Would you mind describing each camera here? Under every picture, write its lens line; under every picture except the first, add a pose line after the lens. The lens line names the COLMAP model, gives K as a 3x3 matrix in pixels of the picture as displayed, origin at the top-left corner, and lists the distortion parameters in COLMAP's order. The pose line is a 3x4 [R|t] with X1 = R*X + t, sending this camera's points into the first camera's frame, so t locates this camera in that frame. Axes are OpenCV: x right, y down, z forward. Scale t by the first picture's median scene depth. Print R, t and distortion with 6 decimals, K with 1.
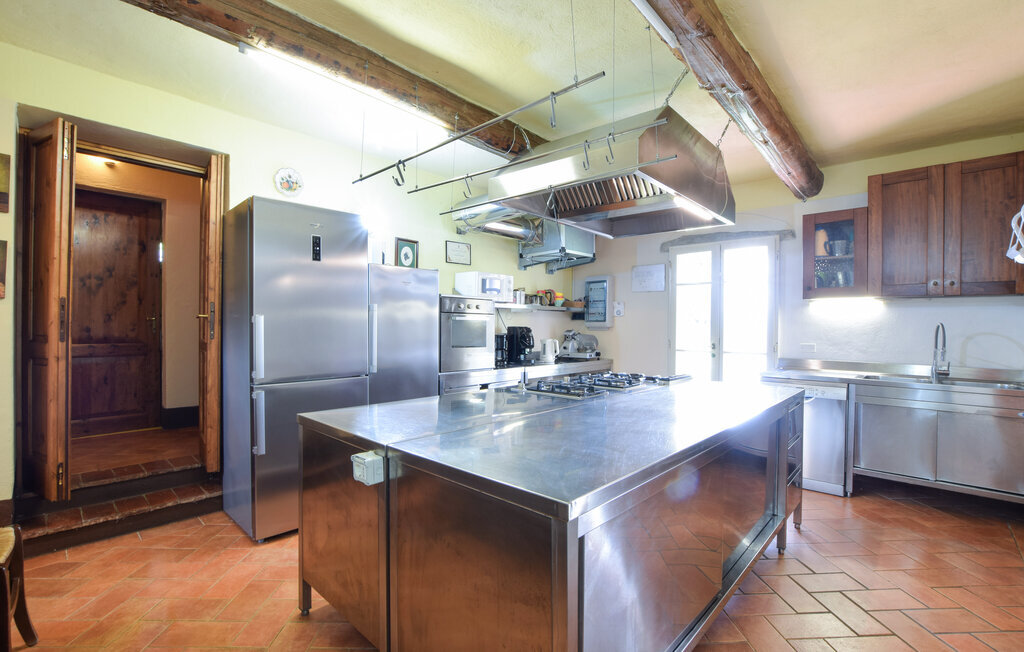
lens RADIAL K [[453.2, 0, 513.2], [0, 453.2, 317.7], [0, 0, 1]] dist [-0.003802, -0.000102]
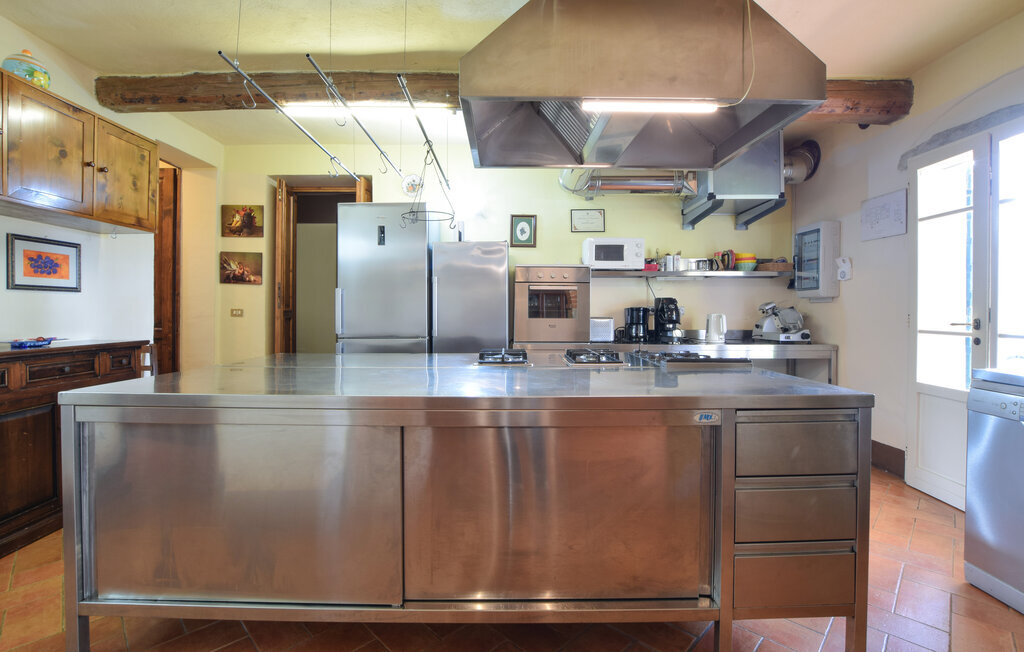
lens RADIAL K [[462.7, 0, 513.0], [0, 462.7, 305.5], [0, 0, 1]] dist [-0.022991, 0.000195]
pose [[0.686866, -0.013073, -0.726666, 0.456269], [0.016525, 0.999861, -0.002368, 0.032400], [0.726596, -0.010381, 0.686986, 0.223101]]
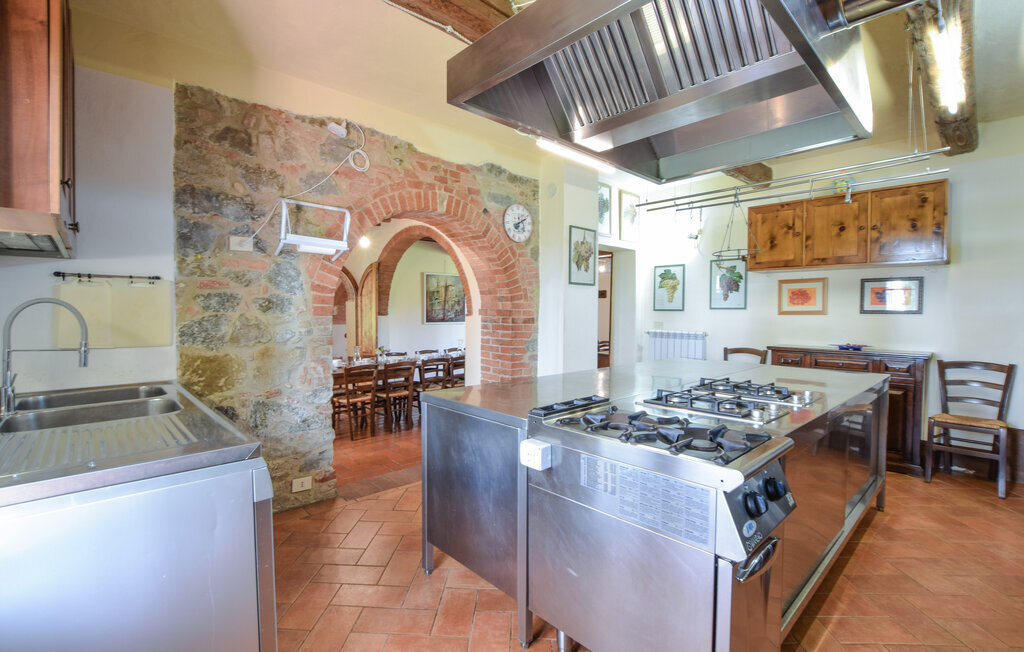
lens RADIAL K [[459.7, 0, 512.0], [0, 459.7, 326.0], [0, 0, 1]] dist [-0.016578, 0.000007]
pose [[-0.996370, -0.016206, 0.083576, 0.258798], [-0.014530, 0.999682, 0.020623, 0.017862], [-0.083883, 0.019333, -0.996288, 1.074050]]
